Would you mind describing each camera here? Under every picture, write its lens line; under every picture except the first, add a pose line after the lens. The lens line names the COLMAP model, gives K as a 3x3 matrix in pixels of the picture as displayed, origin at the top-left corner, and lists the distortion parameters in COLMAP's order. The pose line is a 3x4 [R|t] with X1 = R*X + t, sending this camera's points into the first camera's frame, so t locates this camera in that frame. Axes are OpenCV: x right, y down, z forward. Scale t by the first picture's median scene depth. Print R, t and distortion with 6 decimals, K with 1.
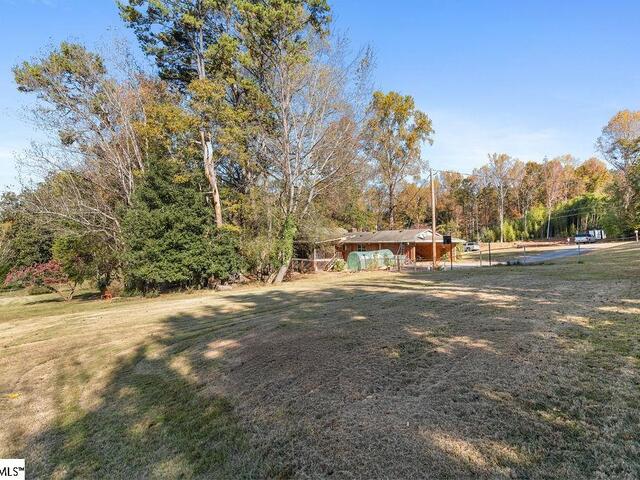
lens RADIAL K [[319.2, 0, 320.5], [0, 319.2, 242.5], [0, 0, 1]] dist [0.001216, -0.000003]
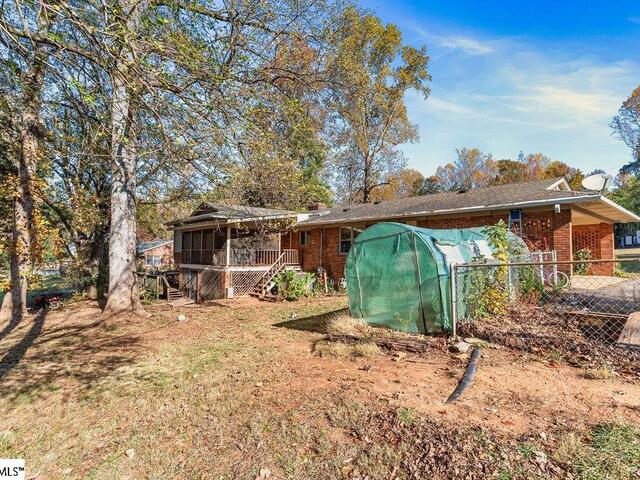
lens RADIAL K [[319.2, 0, 317.2], [0, 319.2, 239.9], [0, 0, 1]] dist [0.001216, -0.000003]
pose [[0.986368, 0.014523, 0.163910, 0.015912], [-0.007490, 0.999028, -0.043448, 0.023534], [-0.164382, 0.041629, 0.985518, 0.390962]]
